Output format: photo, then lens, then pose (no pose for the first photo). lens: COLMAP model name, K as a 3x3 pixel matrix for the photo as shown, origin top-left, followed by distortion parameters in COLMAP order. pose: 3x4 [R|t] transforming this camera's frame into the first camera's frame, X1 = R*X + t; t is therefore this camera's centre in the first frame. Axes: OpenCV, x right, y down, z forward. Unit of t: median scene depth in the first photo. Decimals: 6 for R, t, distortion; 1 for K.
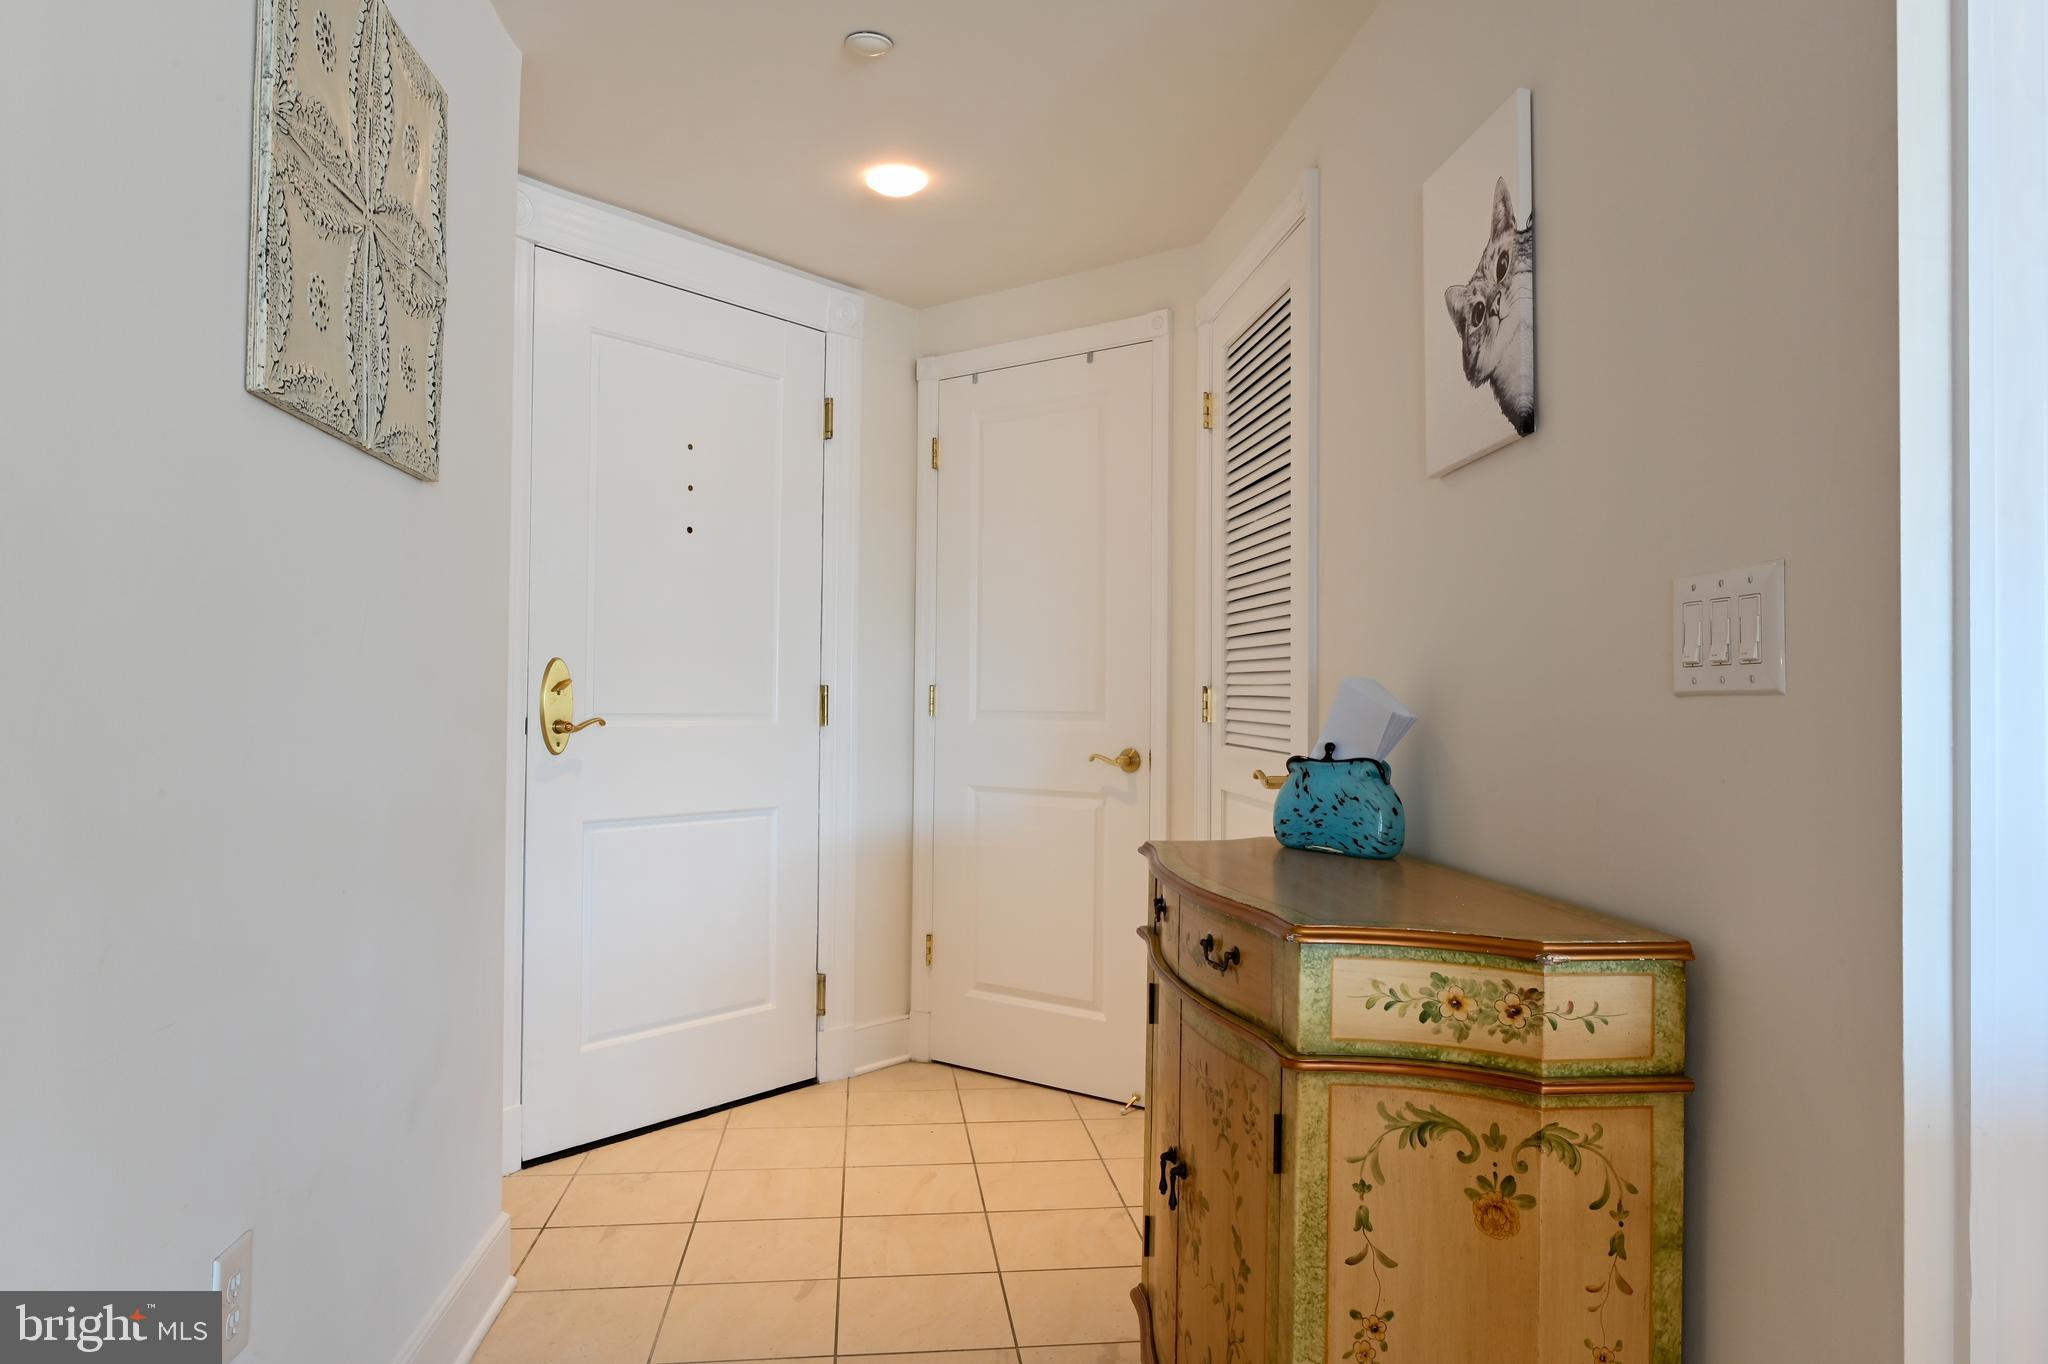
lens RADIAL K [[1369.5, 0, 1017.1], [0, 1369.5, 686.4], [0, 0, 1]] dist [-0.005491, 0.000998]
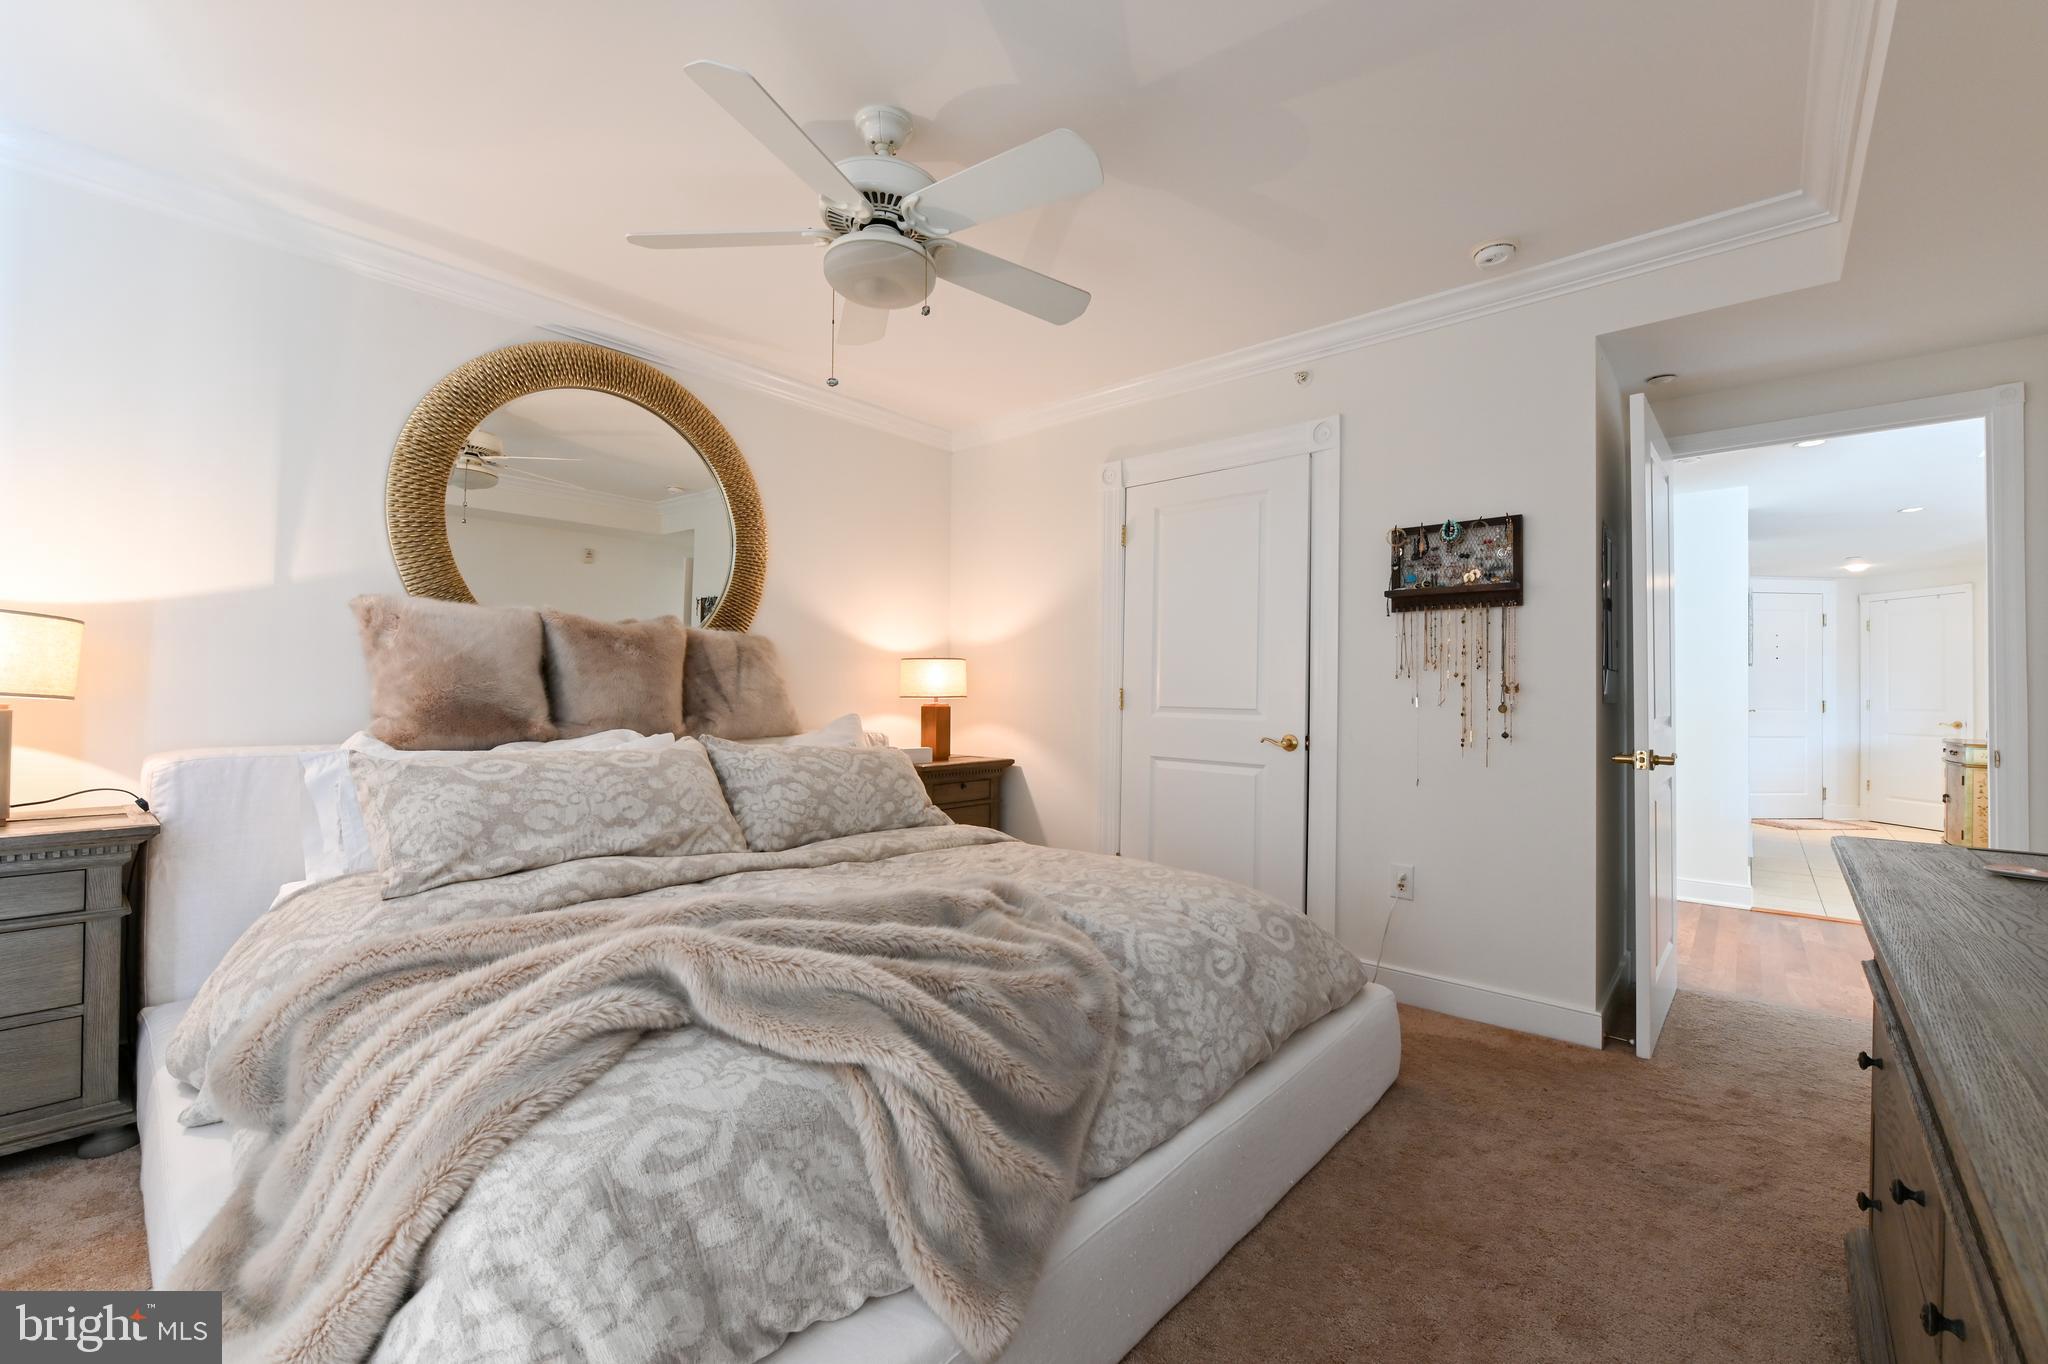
lens RADIAL K [[846.3, 0, 1012.4], [0, 846.3, 683.1], [0, 0, 1]] dist [-0.013488, -0.000925]
pose [[0.673378, -0.013877, -0.739168, 0.052797], [0.008268, 0.999903, -0.011240, -0.067514], [0.739252, 0.001457, 0.673427, -3.207921]]
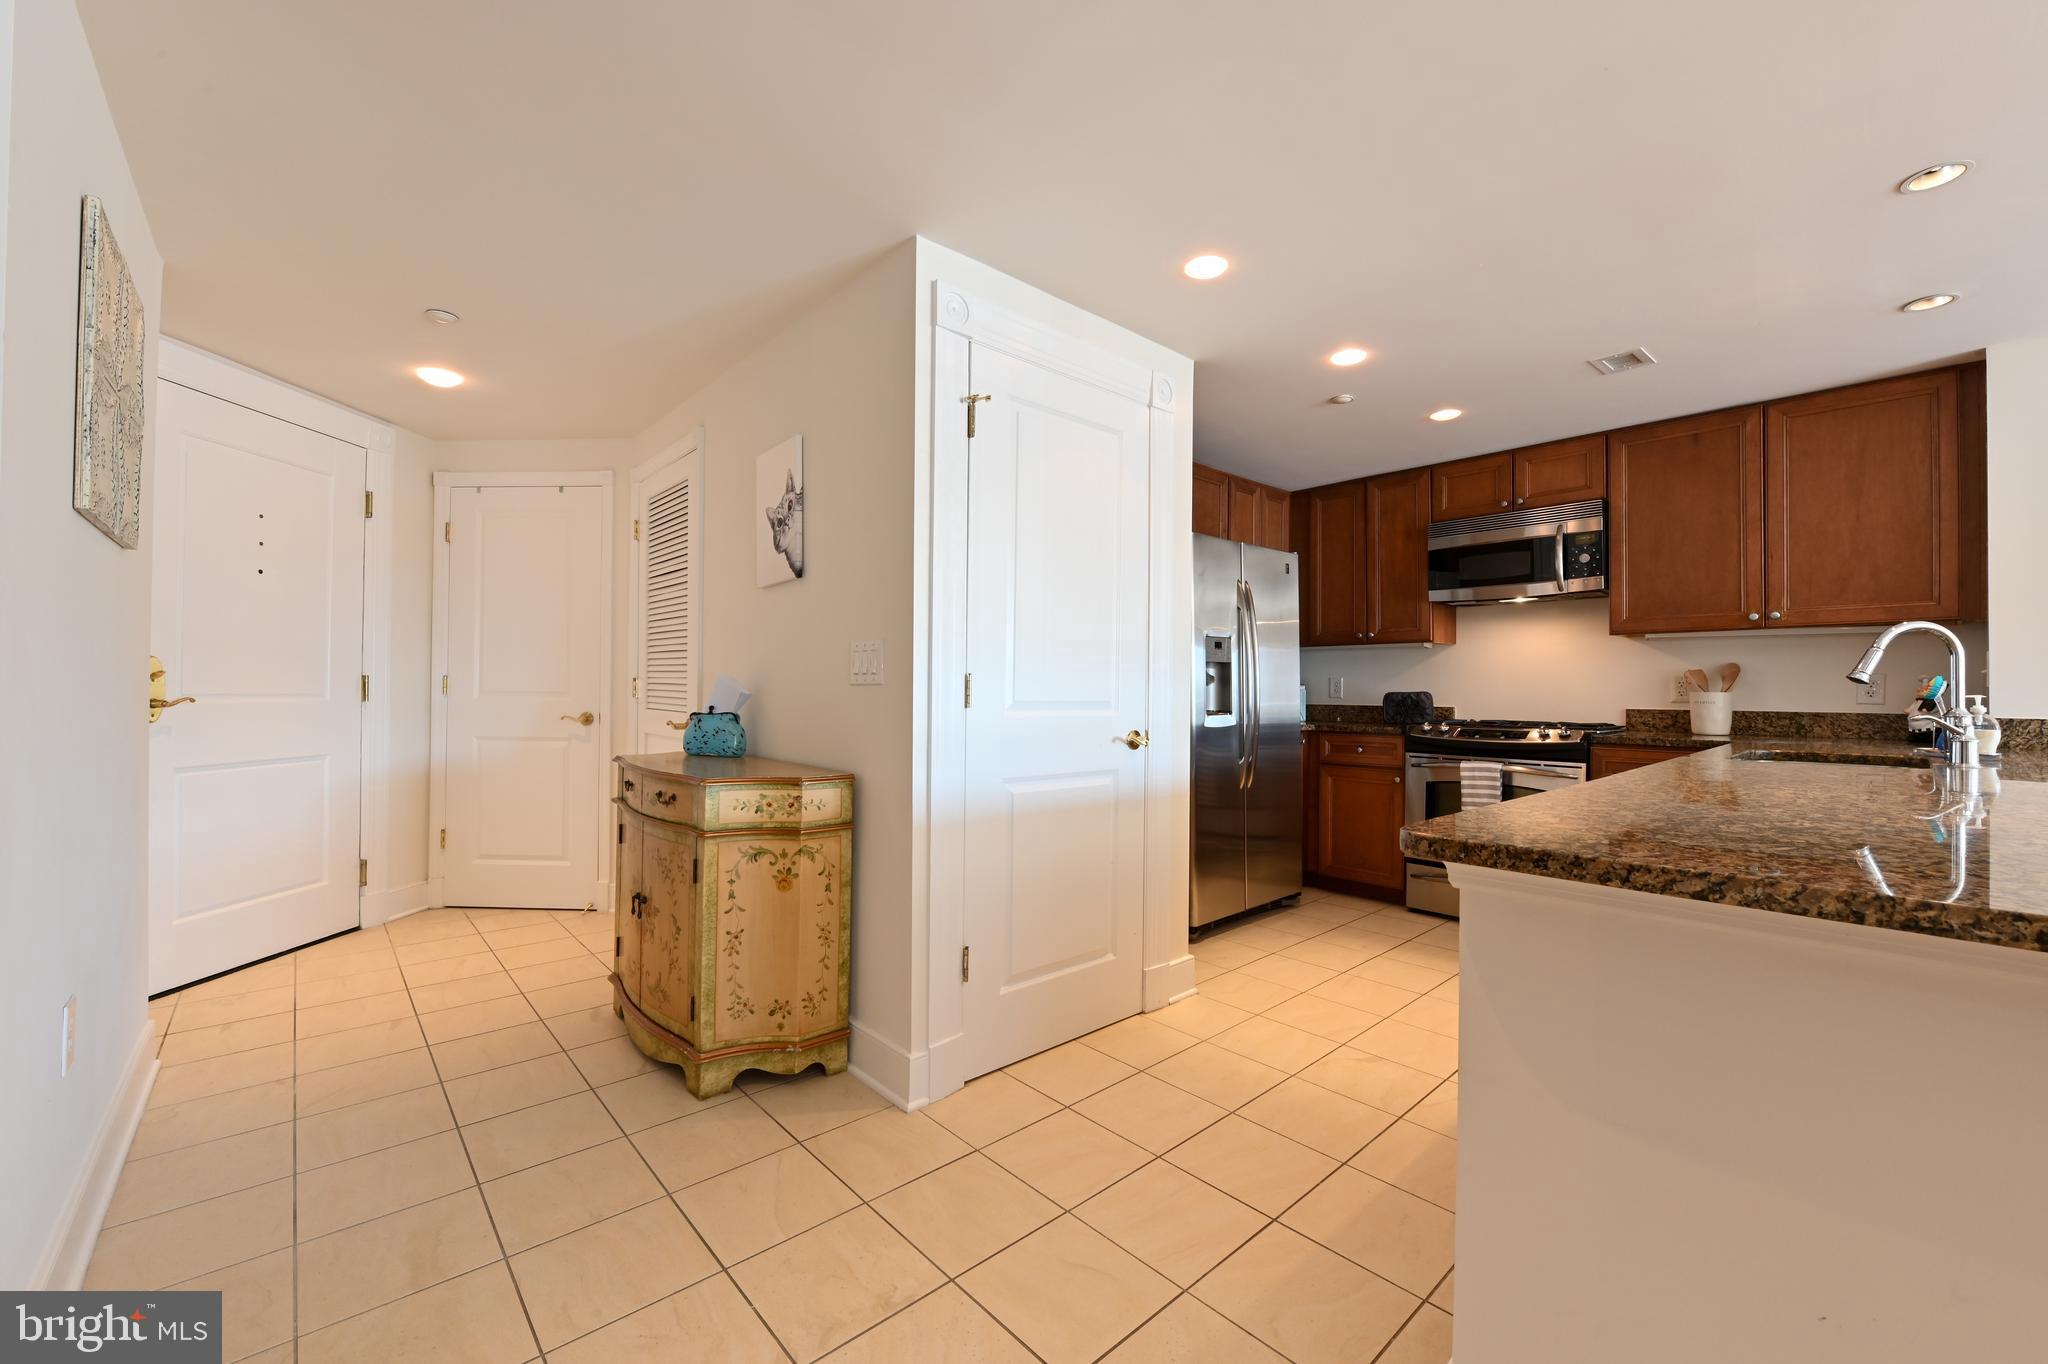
lens RADIAL K [[822.1, 0, 1034.6], [0, 822.1, 680.7], [0, 0, 1]] dist [-0.008047, -0.000975]
pose [[0.810726, 0.003942, 0.585413, -0.118137], [-0.007773, 0.999962, 0.004032, -0.007837], [-0.585375, -0.007819, 0.810725, -0.356851]]
